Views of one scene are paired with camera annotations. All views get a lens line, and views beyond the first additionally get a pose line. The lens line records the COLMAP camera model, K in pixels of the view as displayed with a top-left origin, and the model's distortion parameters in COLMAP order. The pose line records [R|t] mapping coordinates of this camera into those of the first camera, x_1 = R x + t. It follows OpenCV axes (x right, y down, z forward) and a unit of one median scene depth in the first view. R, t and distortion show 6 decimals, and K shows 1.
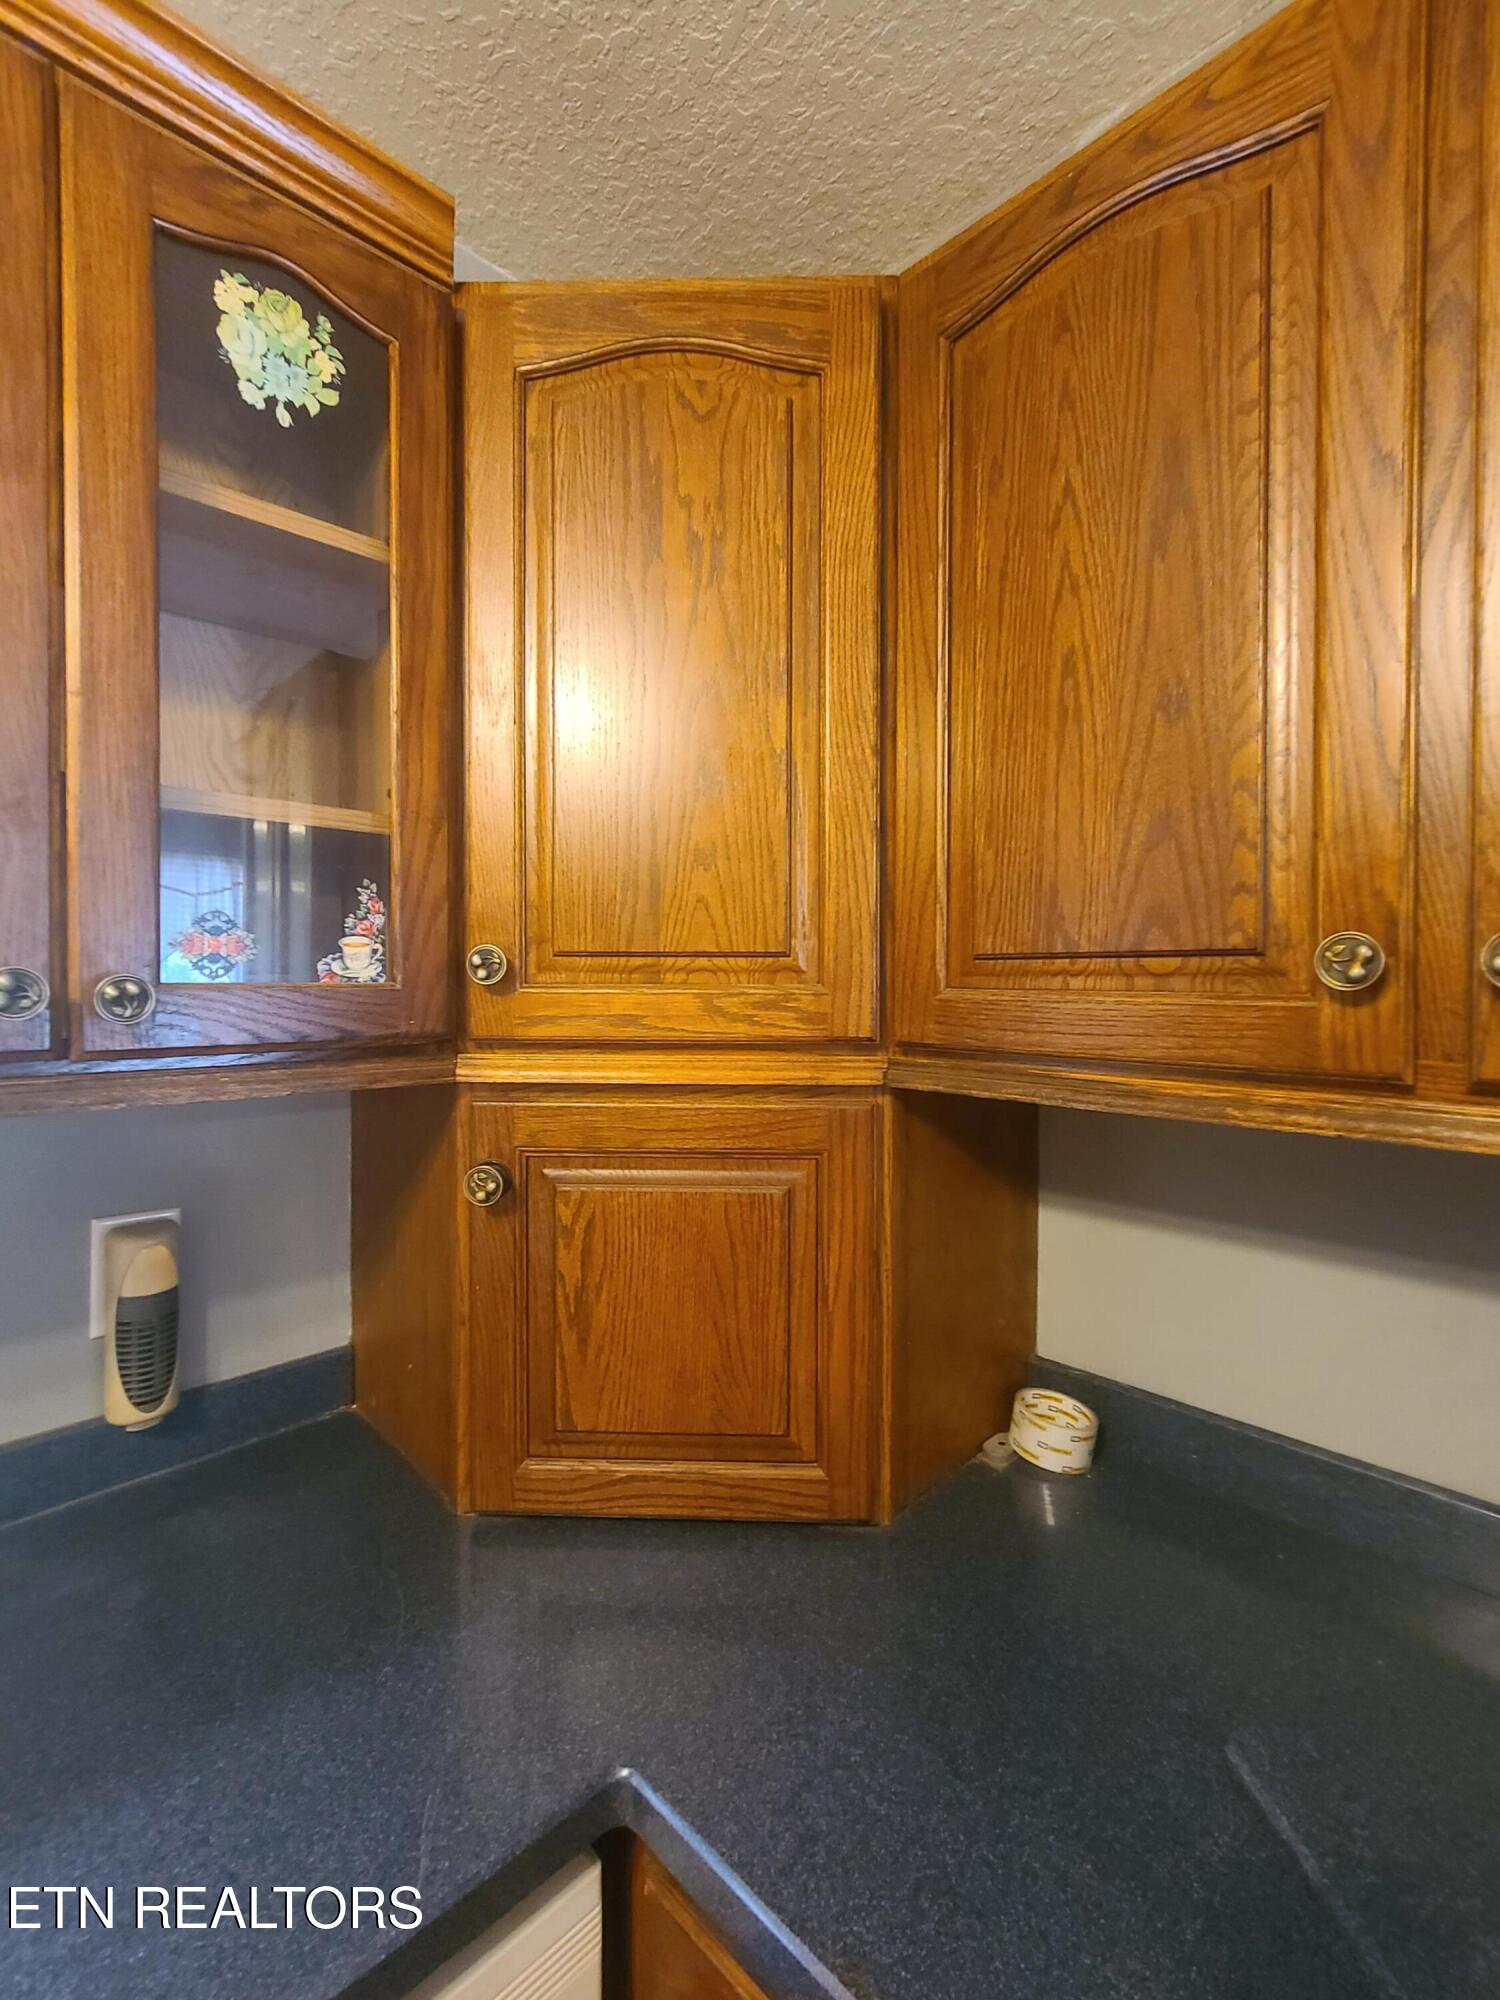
lens RADIAL K [[939.1, 0, 750.0], [0, 939.1, 1000.0], [0, 0, 1]] dist [0.000078, 0.000469]
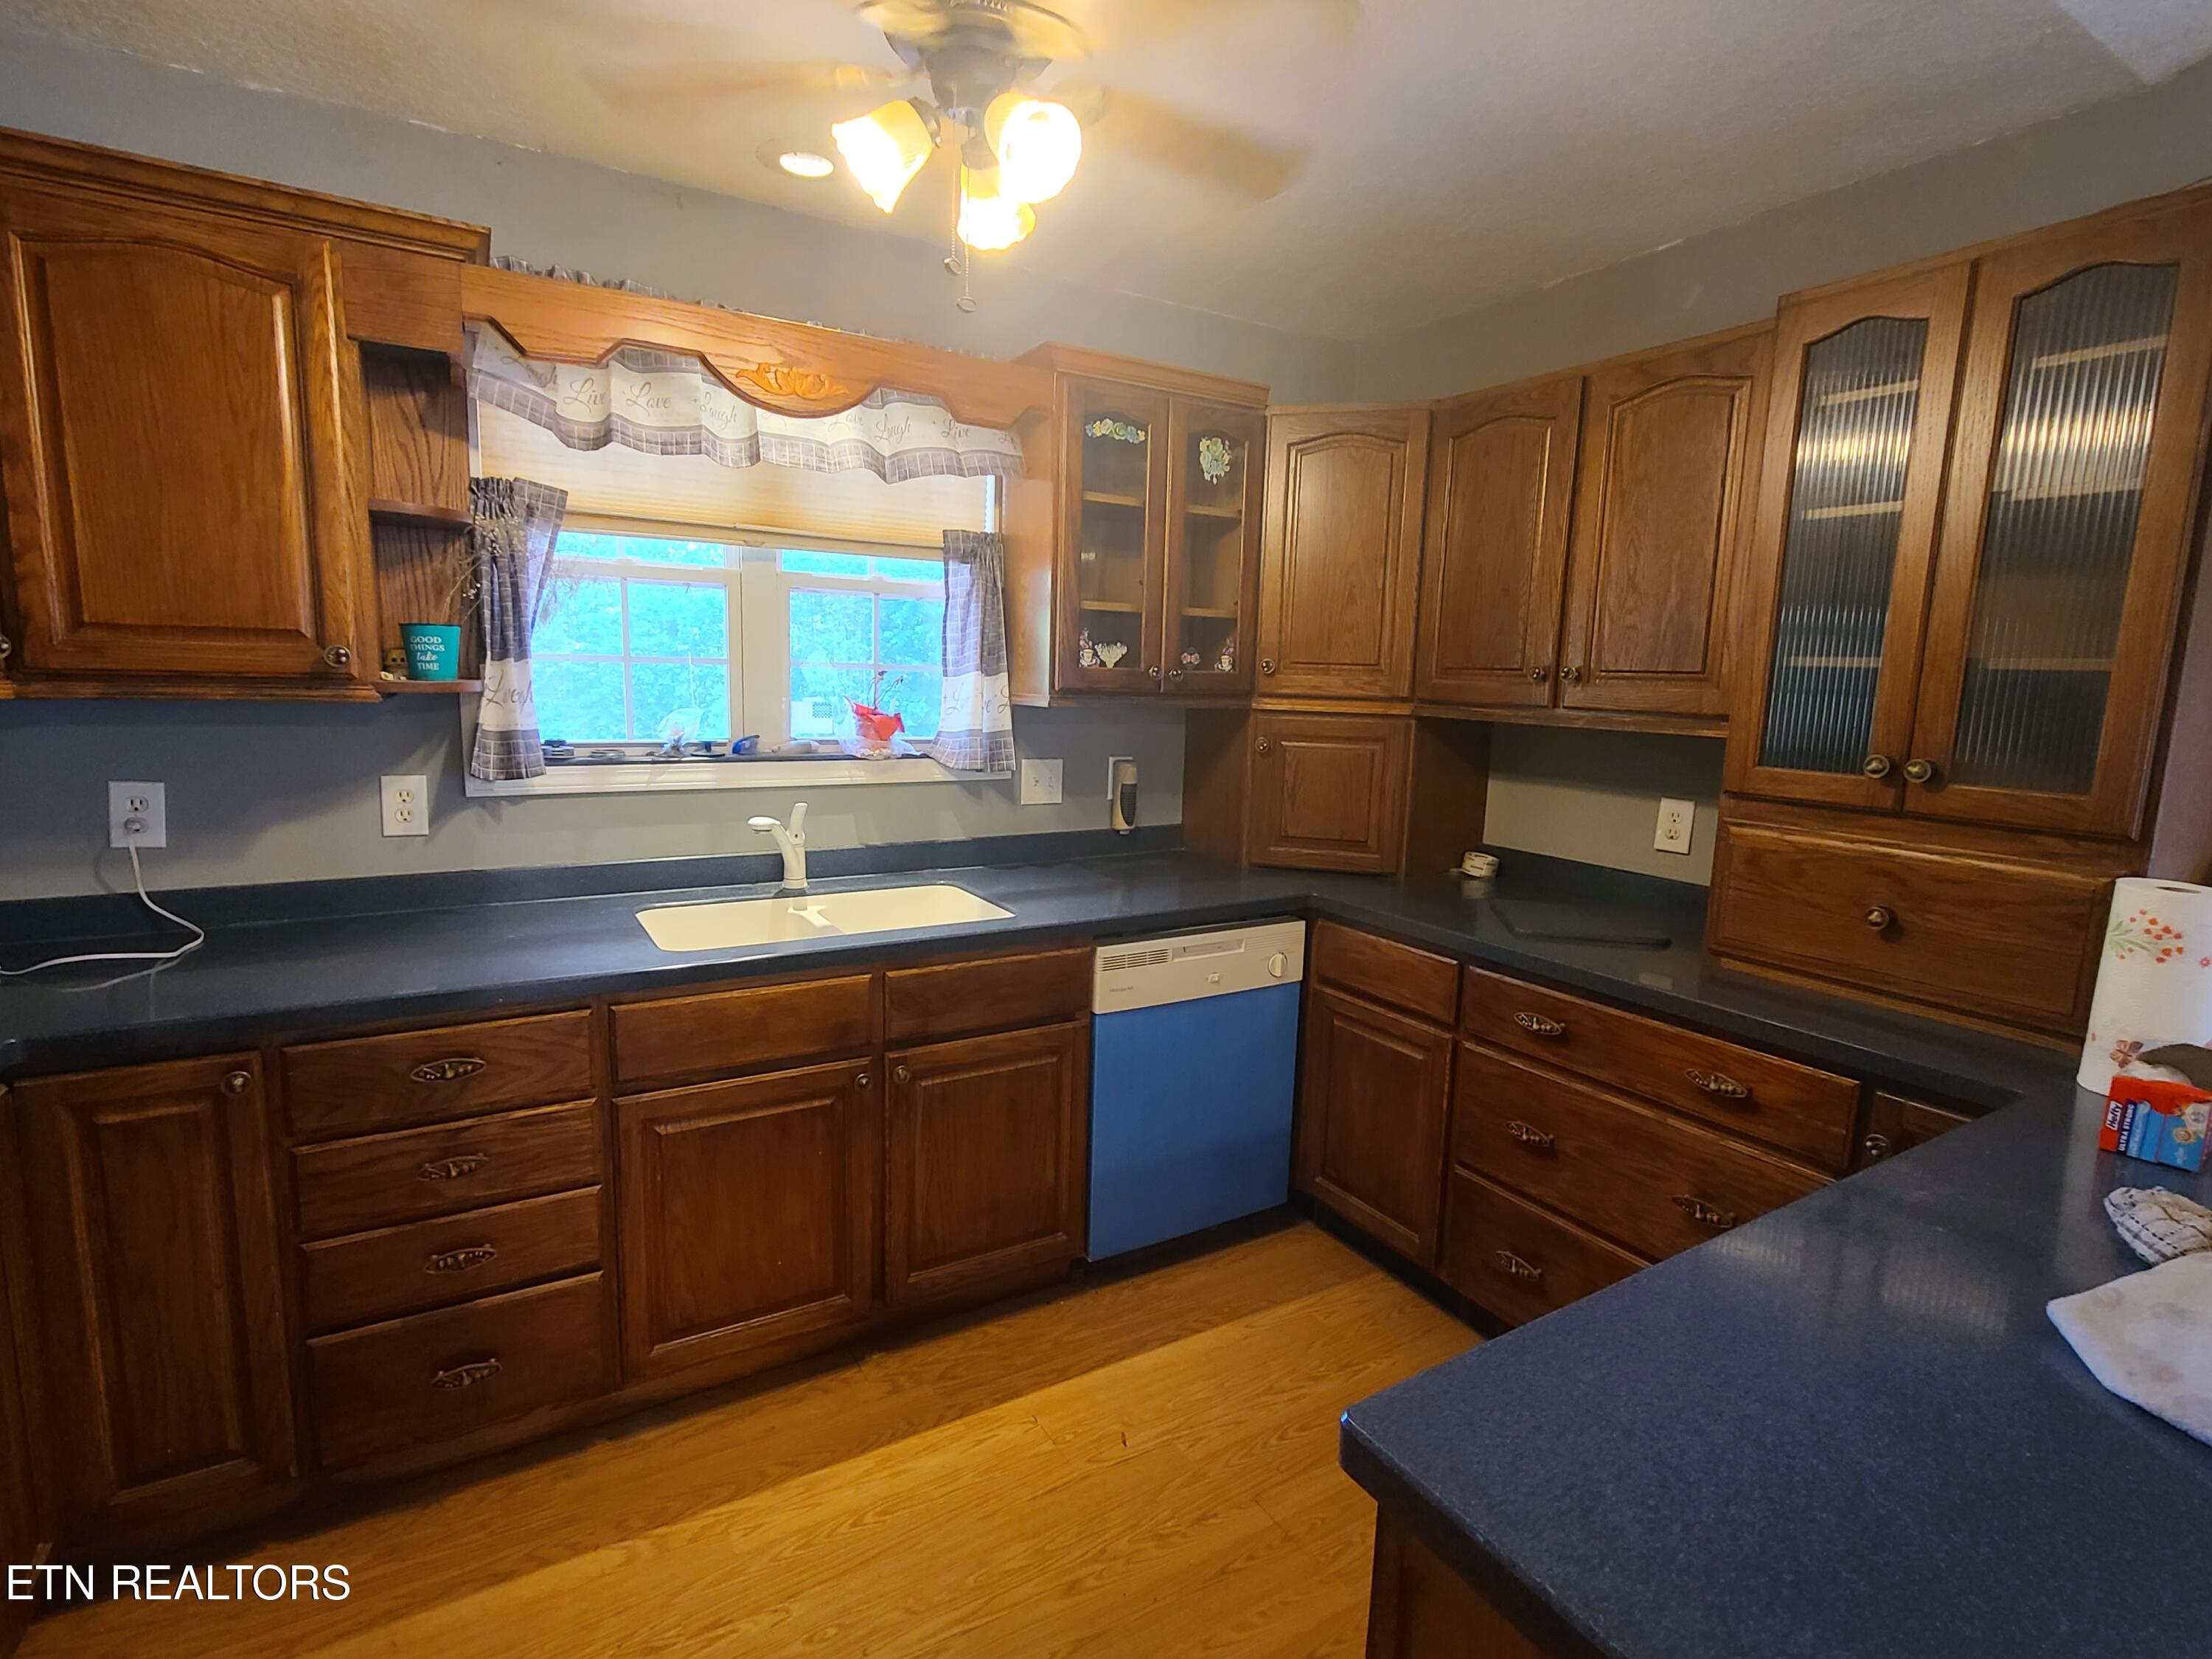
lens RADIAL K [[1038.6, 0, 1083.5], [0, 1038.6, 822.6], [0, 0, 1]] dist [0.000078, 0.000469]
pose [[0.968534, 0.059047, -0.241776, -0.031511], [-0.031953, 0.992910, 0.114491, 0.086463], [0.246822, -0.103163, 0.963554, -2.128388]]
